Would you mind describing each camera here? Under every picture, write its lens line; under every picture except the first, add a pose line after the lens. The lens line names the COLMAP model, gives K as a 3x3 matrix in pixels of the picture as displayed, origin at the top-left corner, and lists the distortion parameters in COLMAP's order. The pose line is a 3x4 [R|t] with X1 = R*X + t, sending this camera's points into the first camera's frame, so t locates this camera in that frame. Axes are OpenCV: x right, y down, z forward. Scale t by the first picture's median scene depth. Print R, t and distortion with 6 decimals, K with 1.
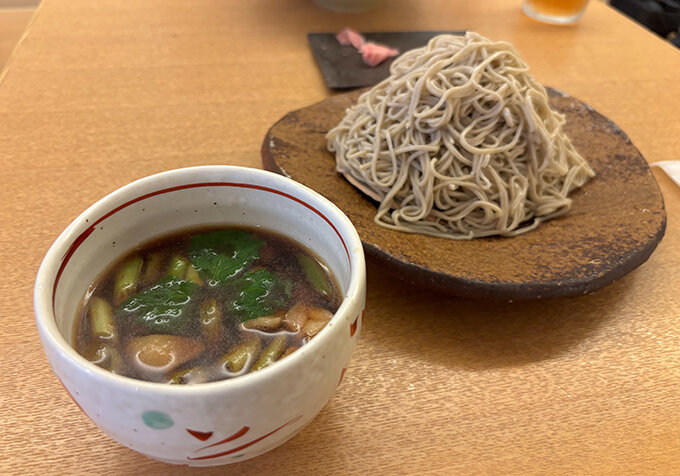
lens RADIAL K [[586.1, 0, 340.0], [0, 586.1, 238.0], [0, 0, 1]] dist [-0.022089, 0.001358]
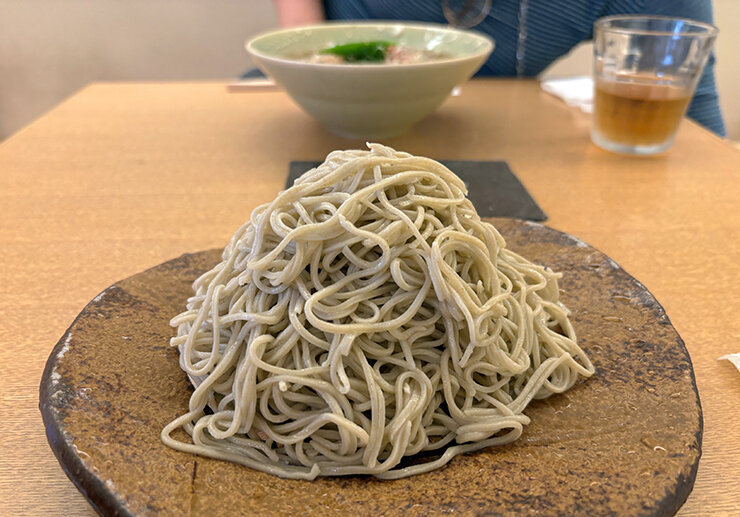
lens RADIAL K [[637.8, 0, 370.0], [0, 637.8, 258.5], [0, 0, 1]] dist [-0.022089, 0.001358]
pose [[0.982867, 0.037188, -0.180528, 0.377366], [-0.073955, 0.976704, -0.201446, -0.086908], [0.168831, 0.211346, 0.962720, 0.351333]]
